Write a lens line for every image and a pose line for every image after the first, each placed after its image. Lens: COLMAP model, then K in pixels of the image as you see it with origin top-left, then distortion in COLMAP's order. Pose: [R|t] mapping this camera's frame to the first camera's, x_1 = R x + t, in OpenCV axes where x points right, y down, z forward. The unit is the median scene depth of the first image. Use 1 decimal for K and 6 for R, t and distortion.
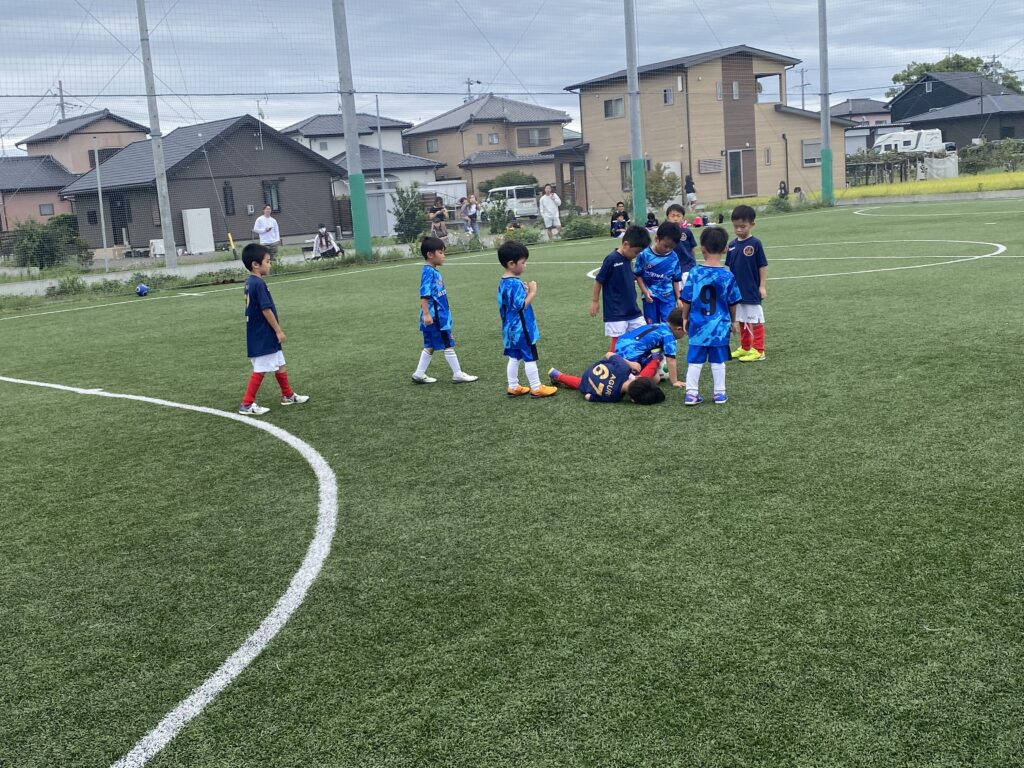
lens RADIAL K [[1178.7, 0, 506.8], [0, 1178.7, 385.6], [0, 0, 1]] dist [0.041742, 0.000000]
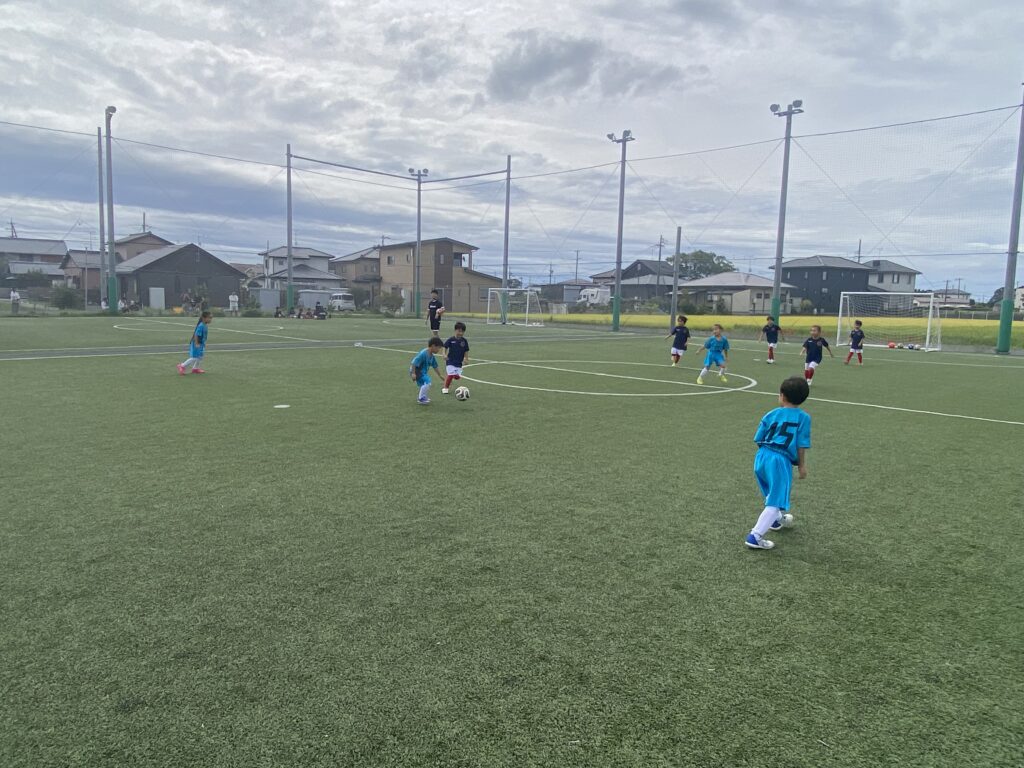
lens RADIAL K [[711.2, 0, 514.0], [0, 711.2, 381.3], [0, 0, 1]] dist [0.078779, -0.099971]
pose [[0.994472, 0.100280, 0.031119, 0.300043], [-0.098567, 0.993749, -0.052409, 0.009560], [-0.036180, 0.049052, 0.998141, -0.207971]]
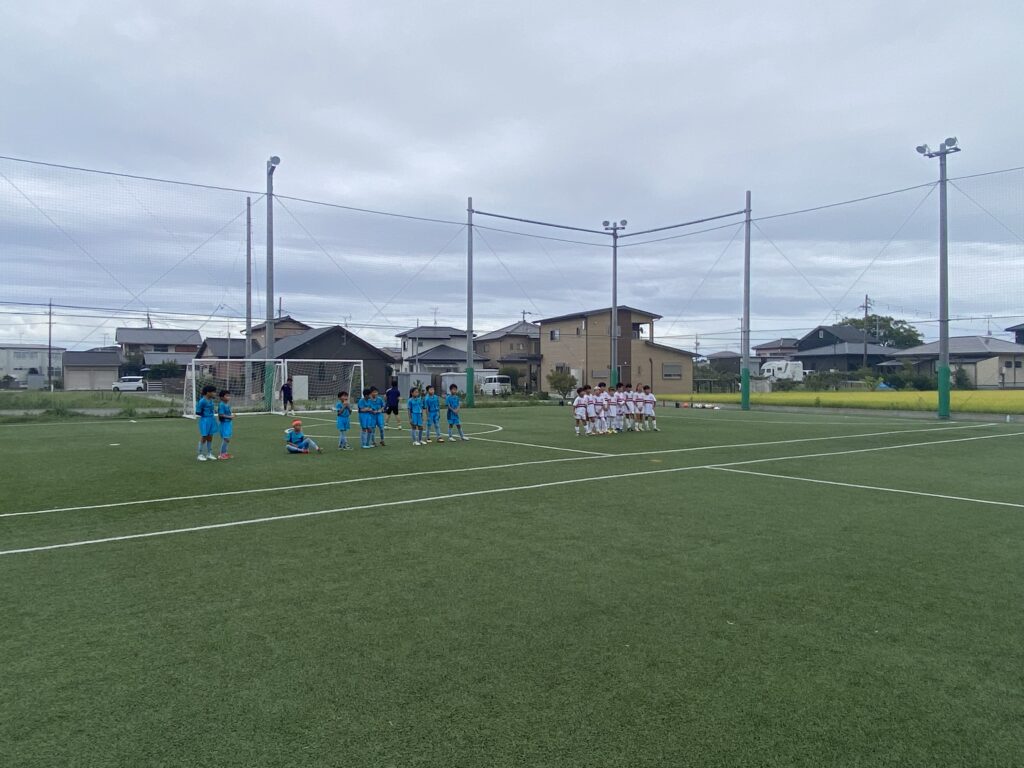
lens RADIAL K [[757.4, 0, 509.9], [0, 757.4, 378.4], [0, 0, 1]] dist [0.086628, -0.107857]
pose [[0.987539, 0.077048, -0.137224, 0.194386], [-0.097554, 0.983922, -0.149601, -0.006755], [0.123491, 0.161124, 0.979178, -0.063763]]
